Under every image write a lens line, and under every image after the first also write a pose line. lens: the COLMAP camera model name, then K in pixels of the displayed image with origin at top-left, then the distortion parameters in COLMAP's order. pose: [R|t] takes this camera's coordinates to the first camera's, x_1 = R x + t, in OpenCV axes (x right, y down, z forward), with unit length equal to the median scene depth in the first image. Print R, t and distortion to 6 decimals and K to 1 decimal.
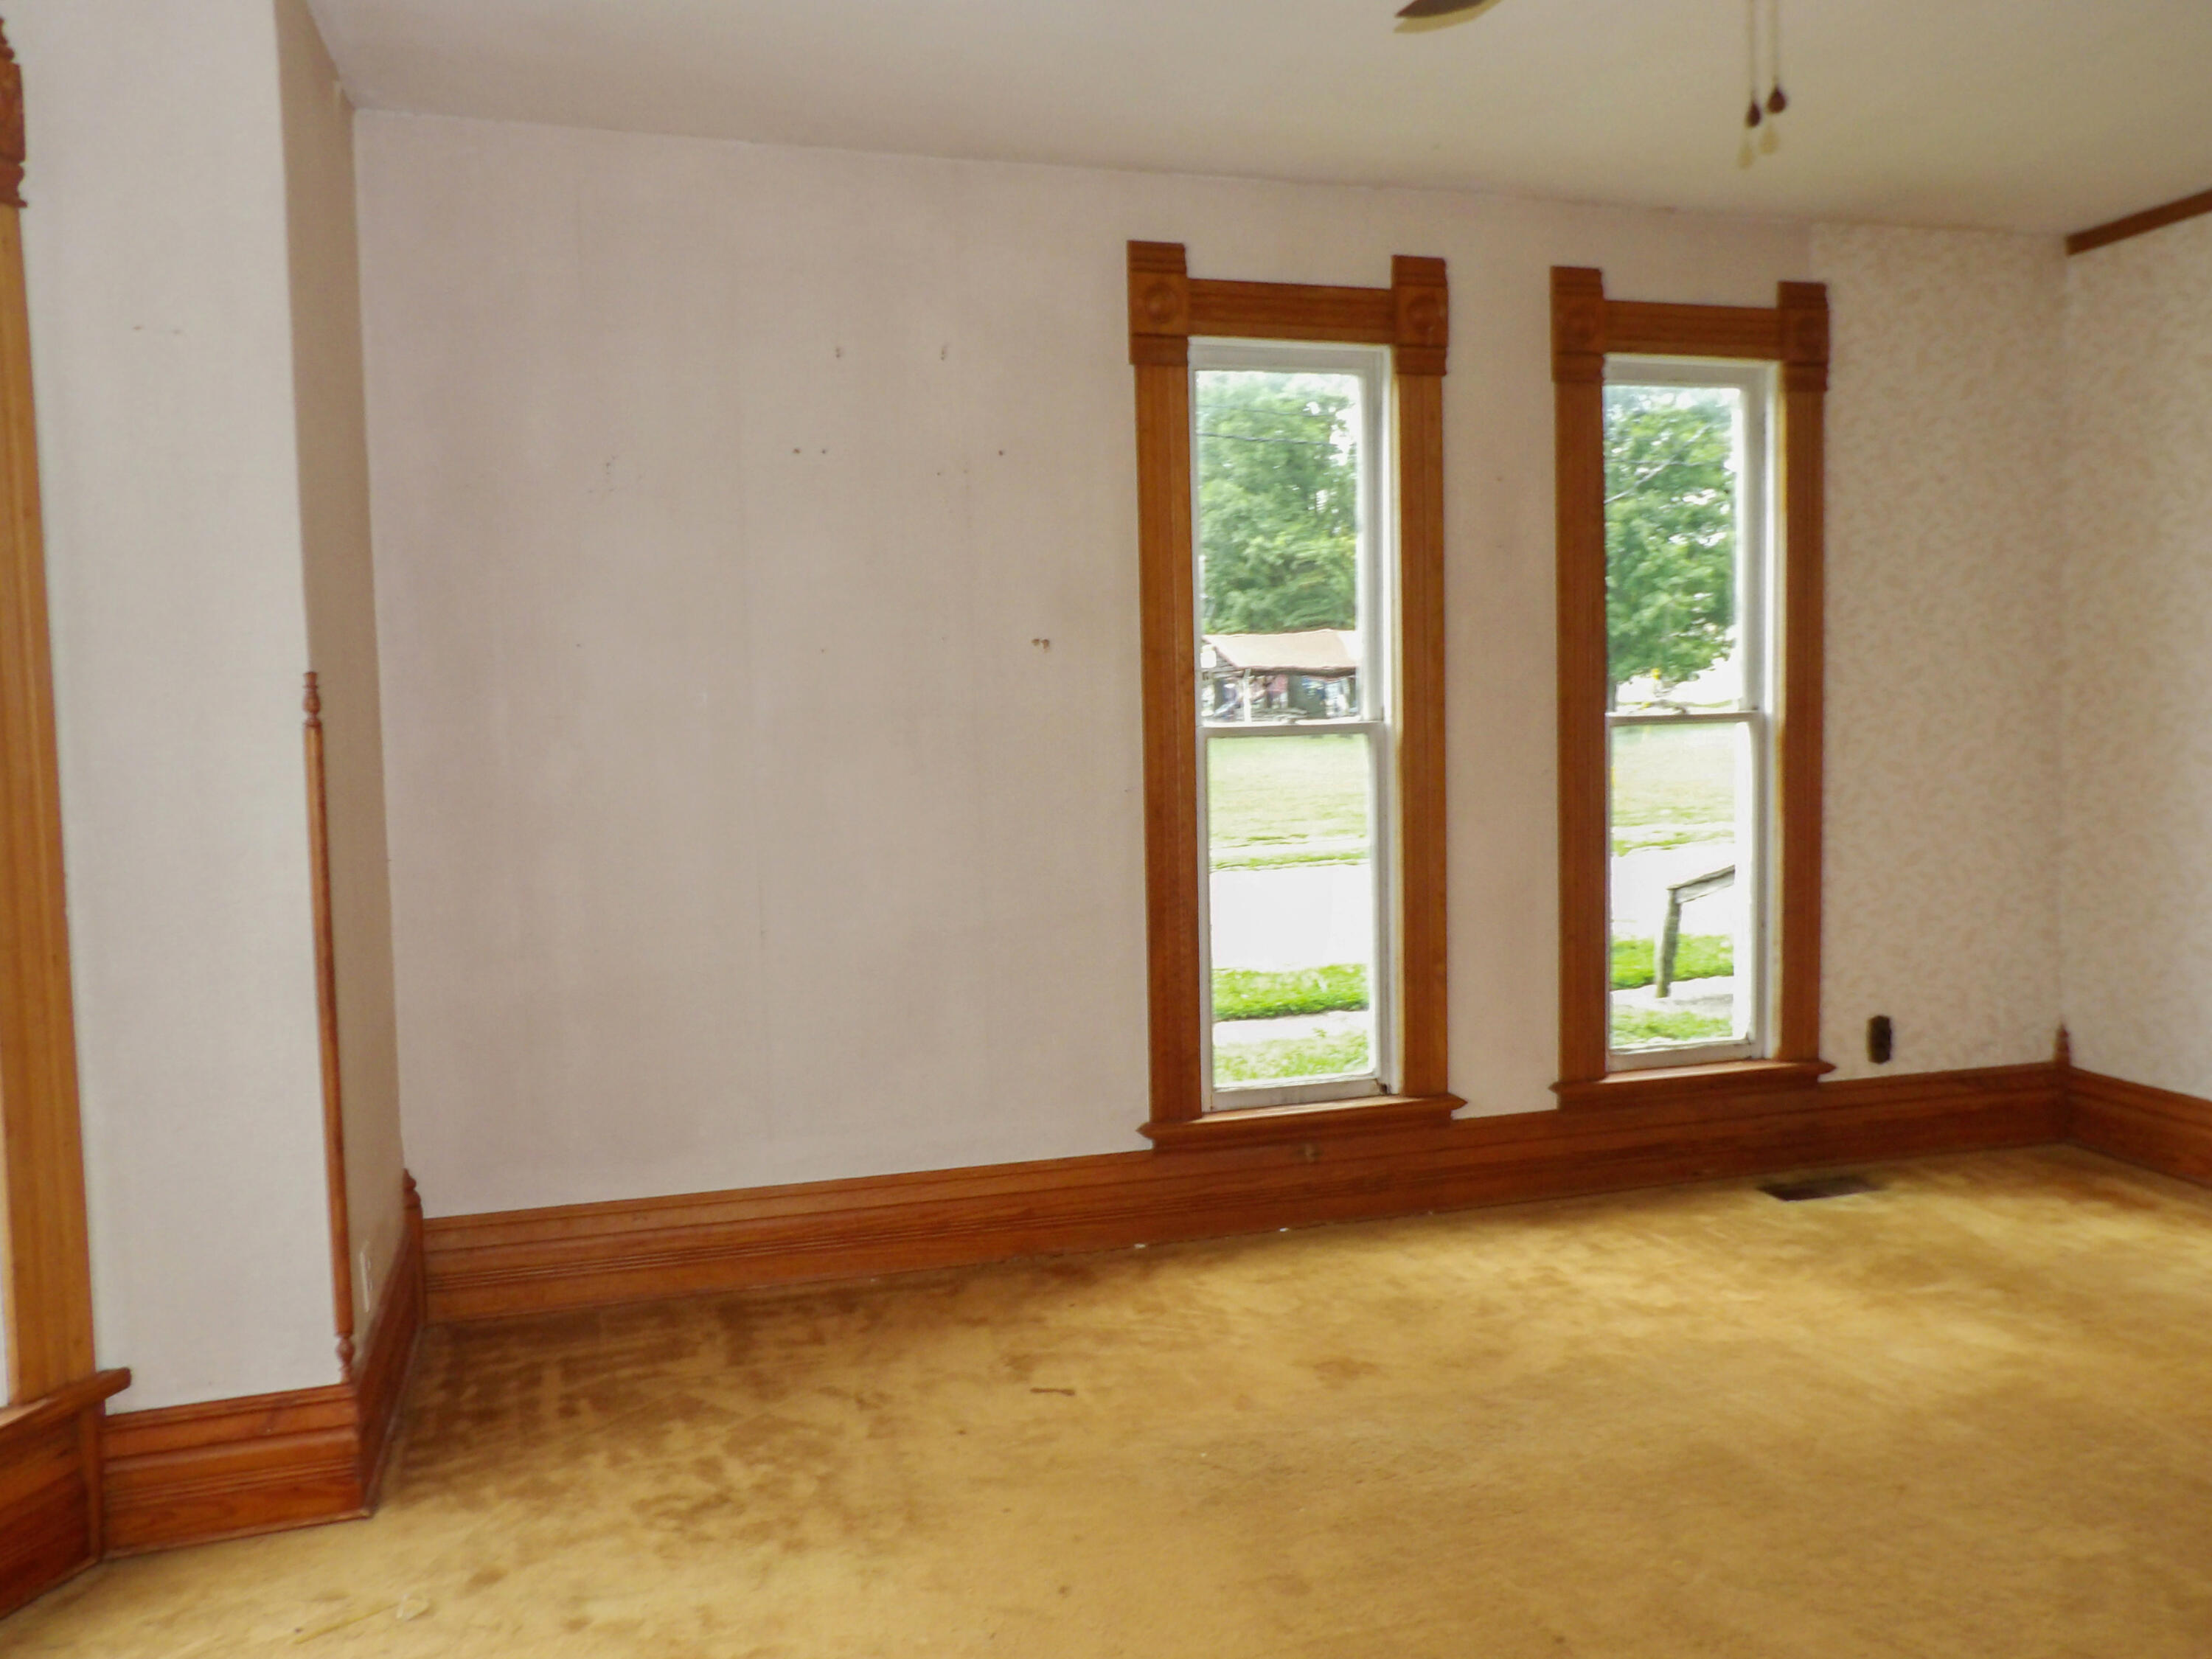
lens RADIAL K [[1693.0, 0, 1104.1], [0, 1693.0, 827.5], [0, 0, 1]] dist [0.003804, 0.008733]
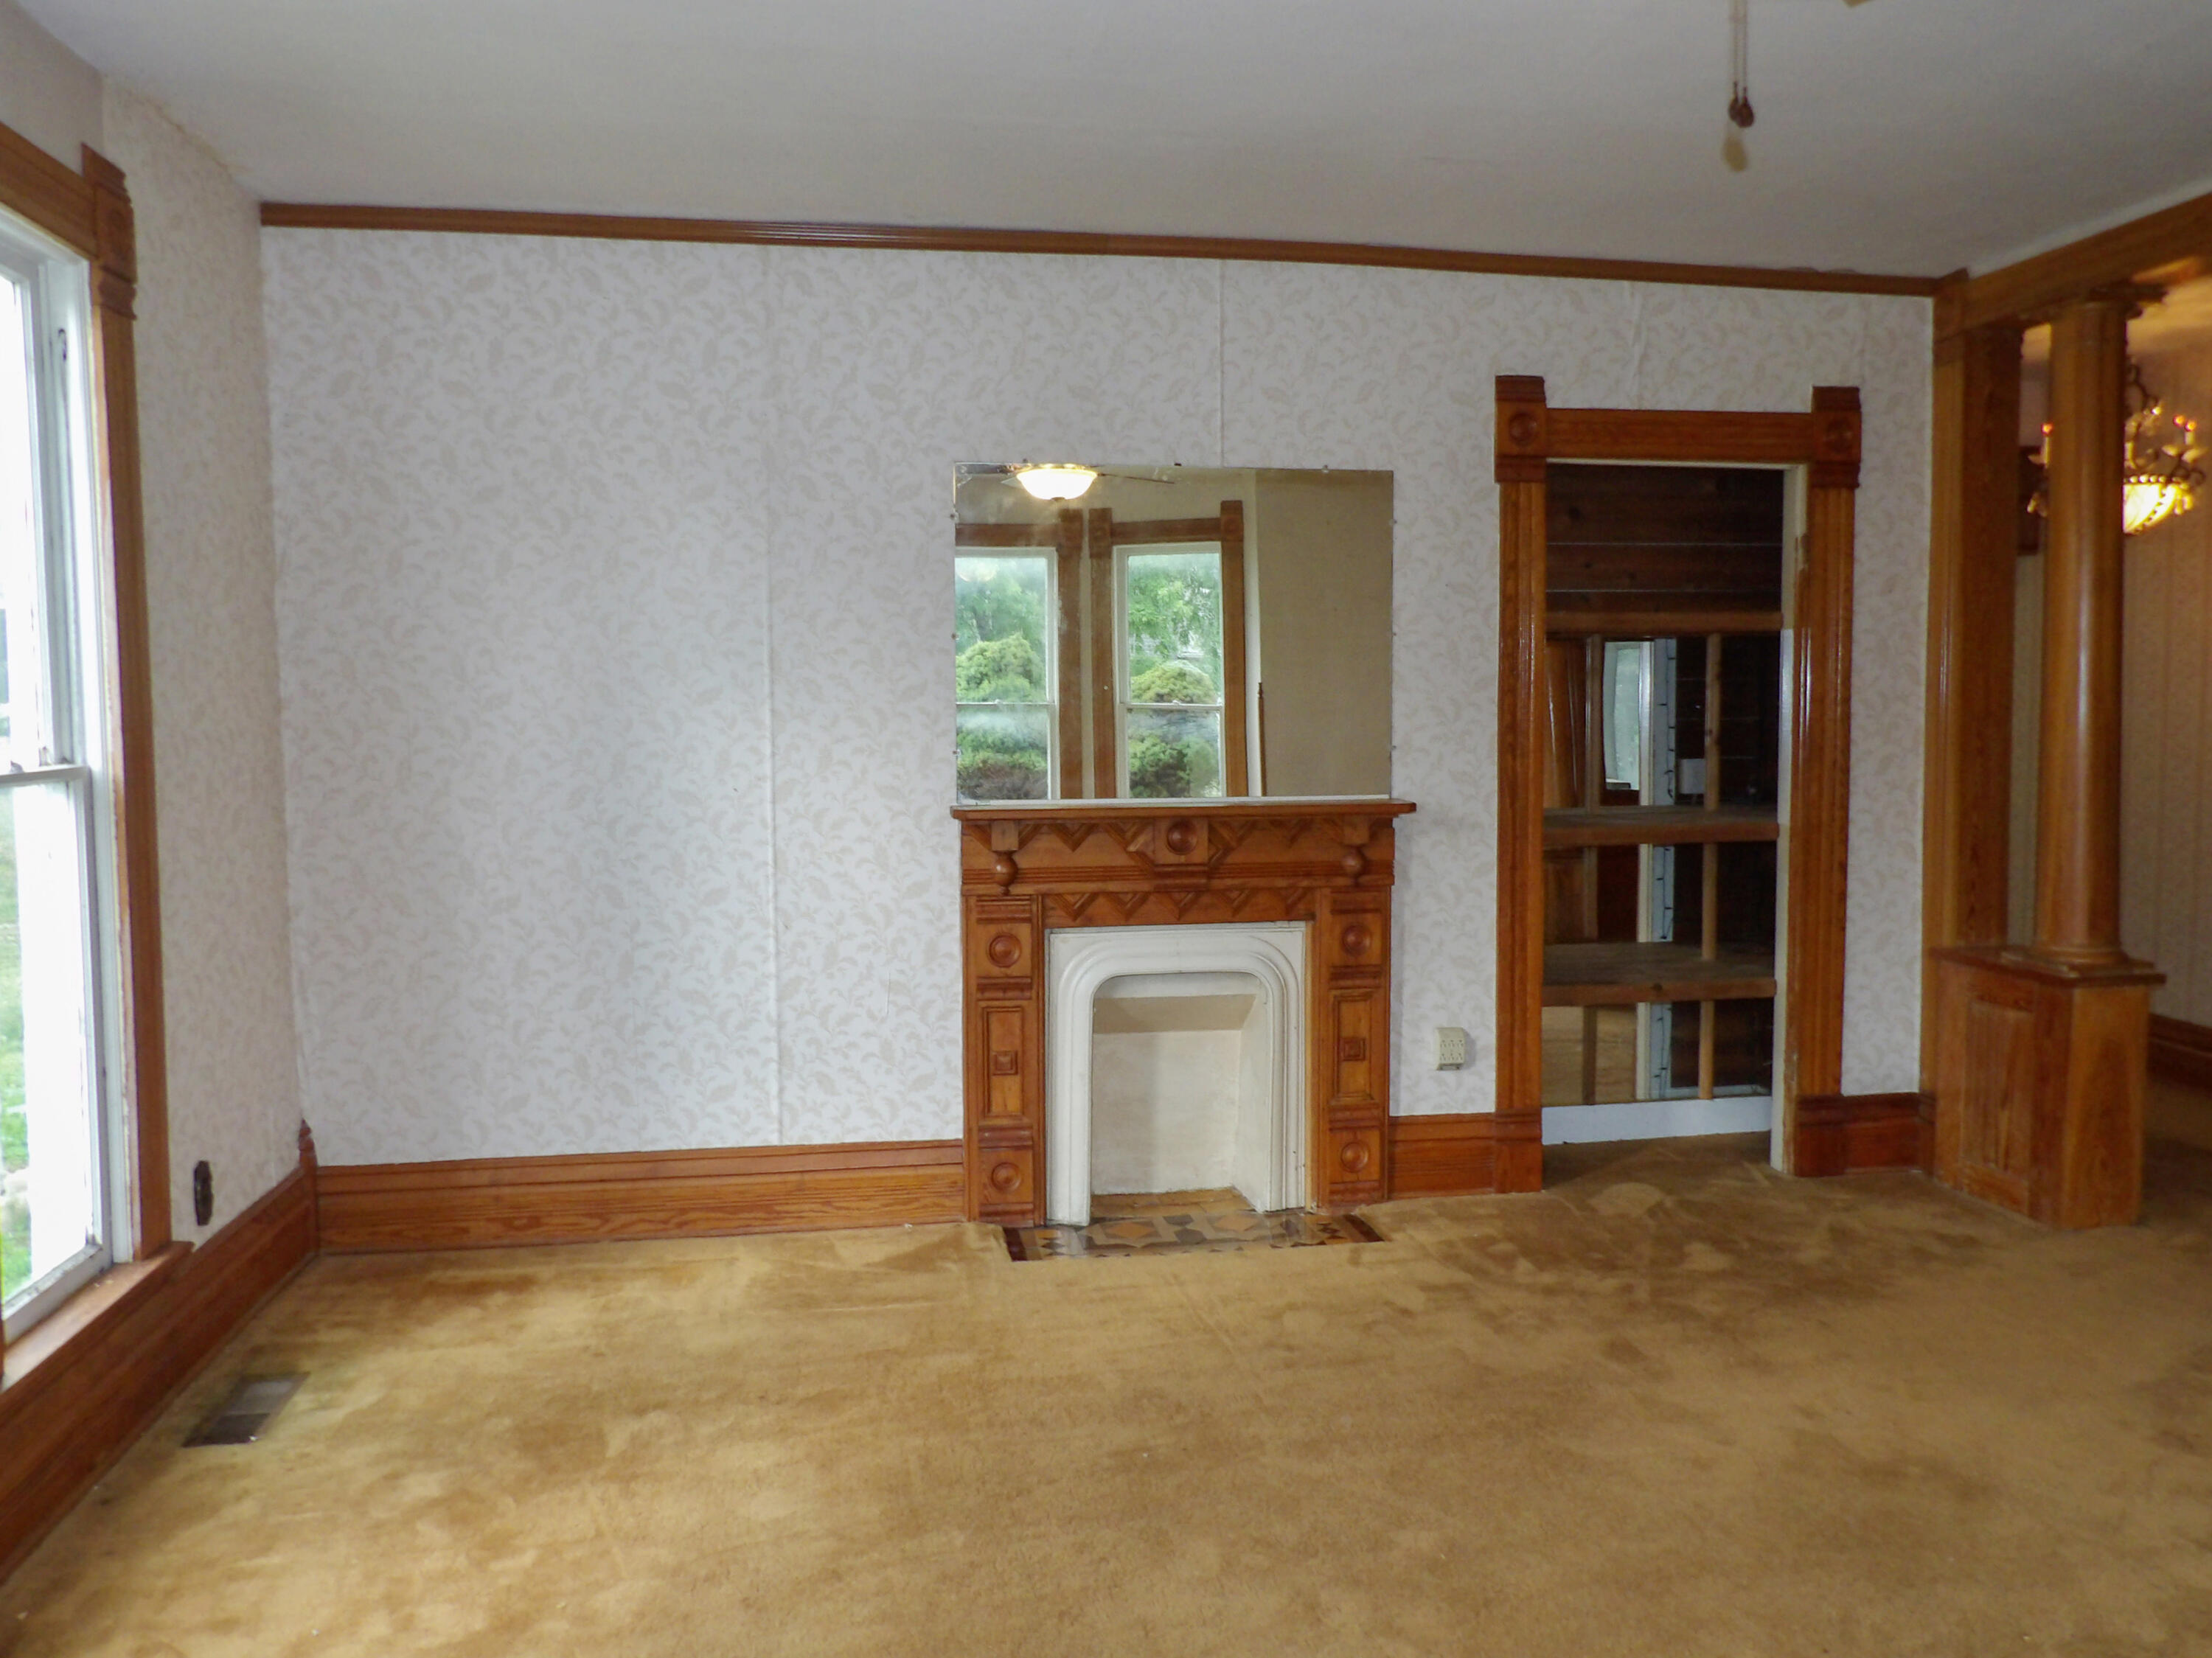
lens RADIAL K [[1692.9, 0, 1105.1], [0, 1692.9, 817.7], [0, 0, 1]] dist [0.003804, 0.008733]
pose [[0.136069, -0.054267, 0.989212, -0.249904], [0.086813, 0.995311, 0.042661, -0.043517], [-0.986888, 0.080072, 0.140142, 0.523141]]
